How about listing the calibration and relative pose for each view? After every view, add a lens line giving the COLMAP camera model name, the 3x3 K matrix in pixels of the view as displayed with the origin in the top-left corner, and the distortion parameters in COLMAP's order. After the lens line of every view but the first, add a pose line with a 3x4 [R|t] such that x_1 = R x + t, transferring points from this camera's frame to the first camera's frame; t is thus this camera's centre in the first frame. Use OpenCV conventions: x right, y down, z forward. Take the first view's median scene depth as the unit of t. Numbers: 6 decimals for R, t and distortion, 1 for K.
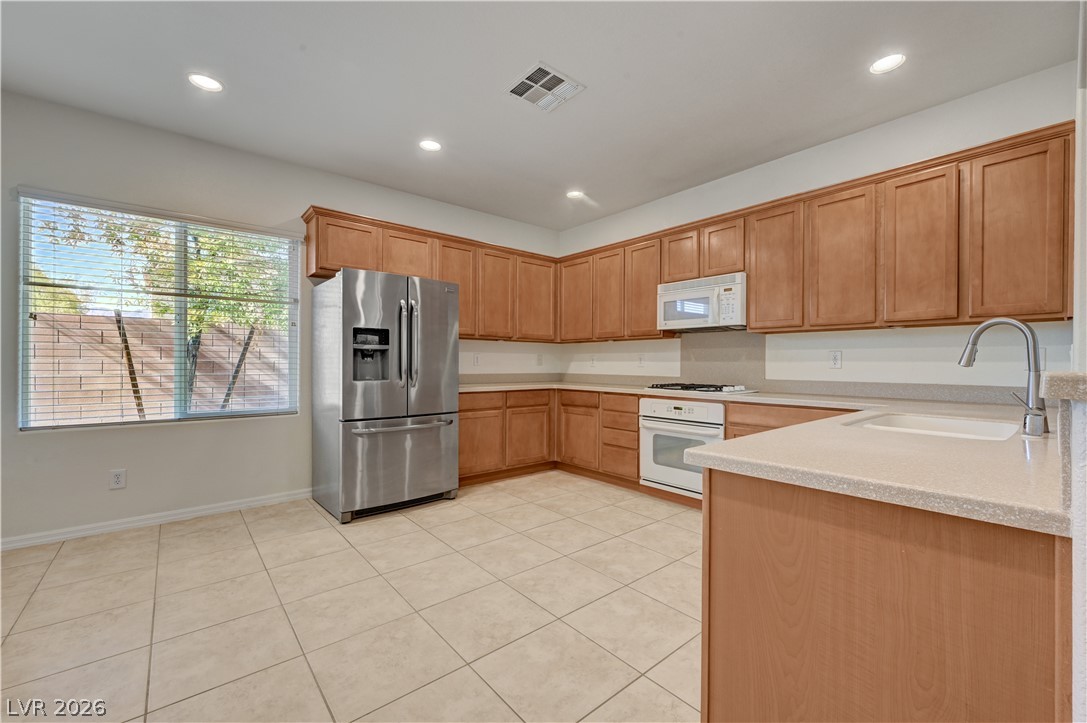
lens RADIAL K [[444.3, 0, 548.7], [0, 444.3, 365.6], [0, 0, 1]] dist [-0.001326, 0.000023]
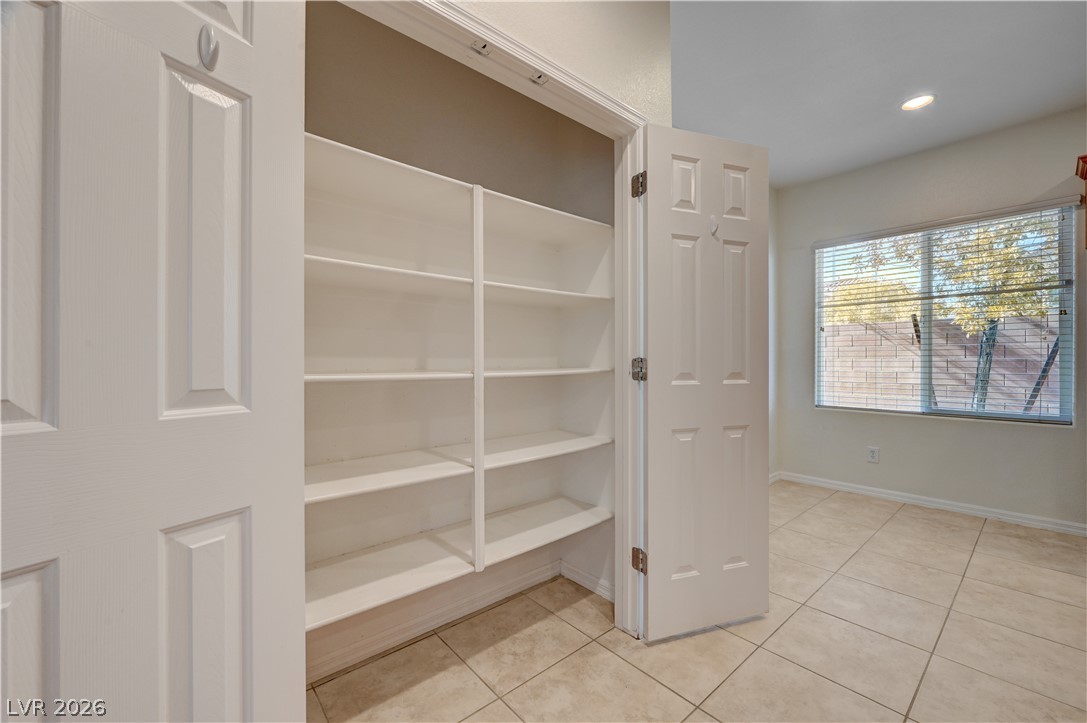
lens RADIAL K [[438.9, 0, 549.5], [0, 438.9, 365.4], [0, 0, 1]] dist [-0.002499, -0.000207]
pose [[0.018326, 0.007665, -0.999803, 0.214839], [-0.005175, 0.999958, 0.007571, 0.001215], [0.999819, 0.005035, 0.018365, 0.063984]]
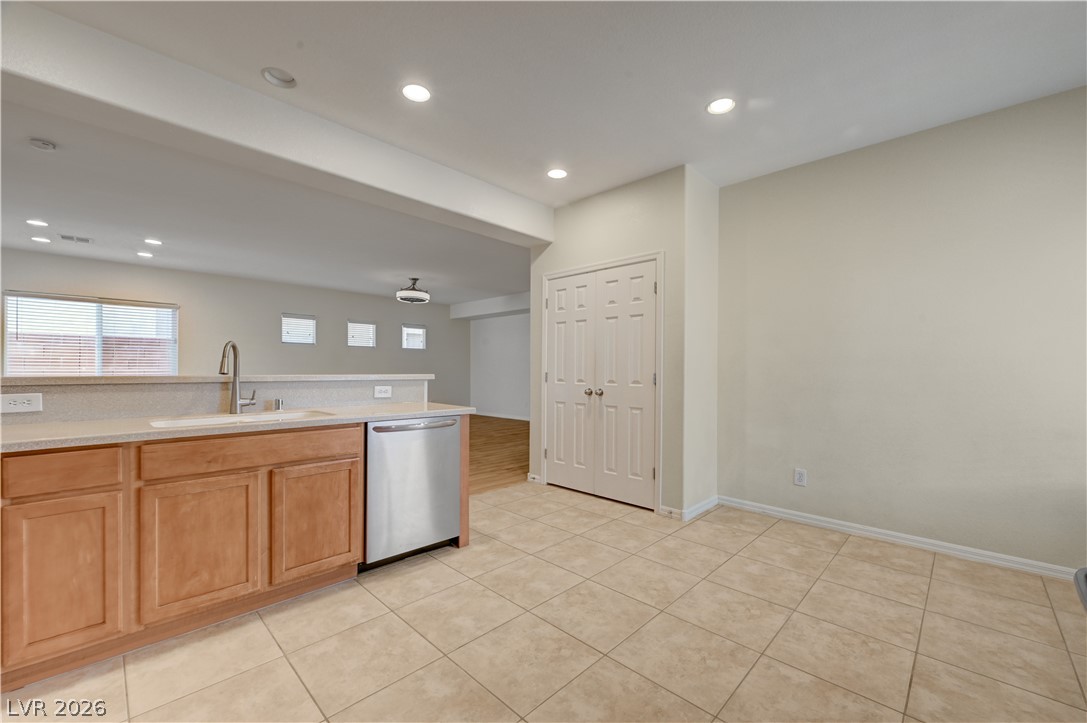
lens RADIAL K [[440.8, 0, 545.8], [0, 440.8, 372.6], [0, 0, 1]] dist [-0.003870, -0.000305]
pose [[-0.995358, -0.008896, -0.095827, 0.052977], [-0.010146, 0.999870, 0.012563, -0.016412], [0.095702, 0.013477, -0.995319, 1.247867]]
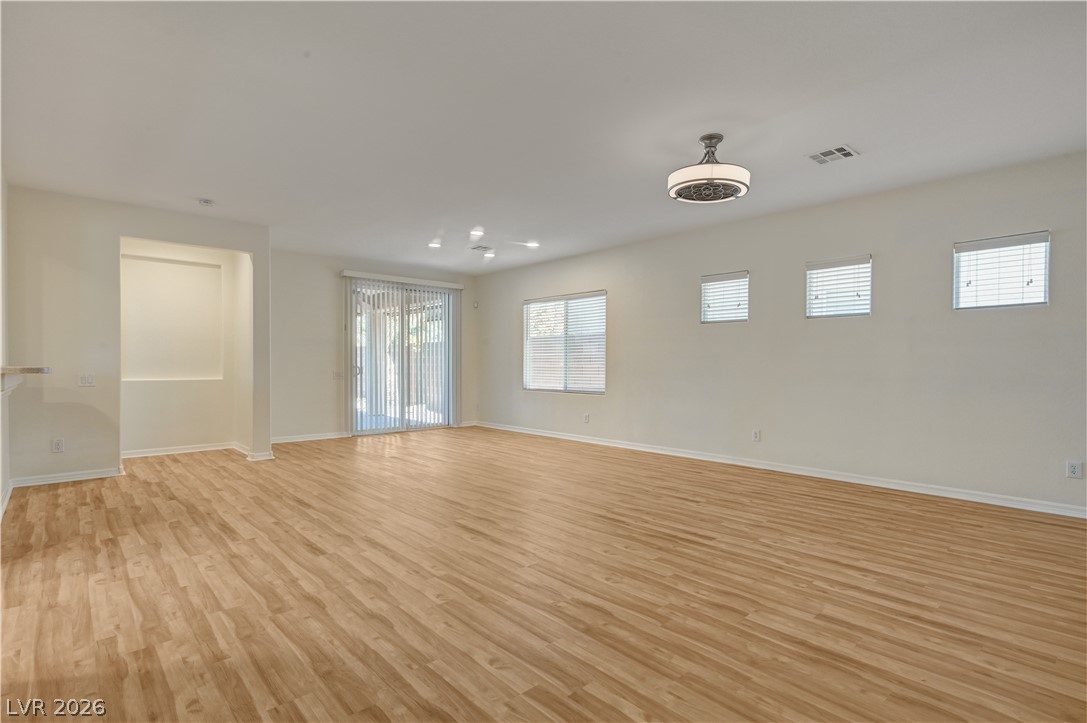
lens RADIAL K [[540.1, 0, 544.9], [0, 540.1, 363.8], [0, 0, 1]] dist [0.000122, 0.000232]
pose [[-0.032183, -0.003881, 0.999474, -0.633269], [0.002590, 0.999989, 0.003966, 0.000421], [-0.999479, 0.002716, -0.032173, -0.792897]]
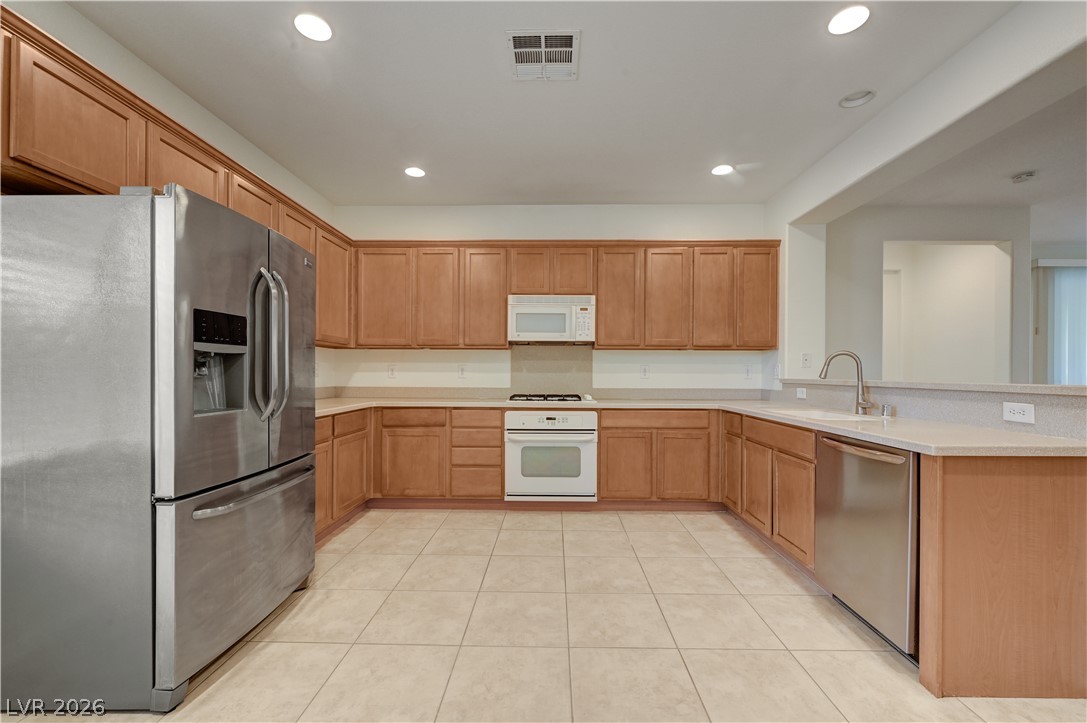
lens RADIAL K [[440.8, 0, 545.8], [0, 440.8, 372.6], [0, 0, 1]] dist [-0.003870, -0.000305]
pose [[0.660659, -0.002014, 0.750683, -0.523687], [0.001963, 0.999998, 0.000956, -0.013008], [-0.750684, 0.000842, 0.660661, 0.356207]]
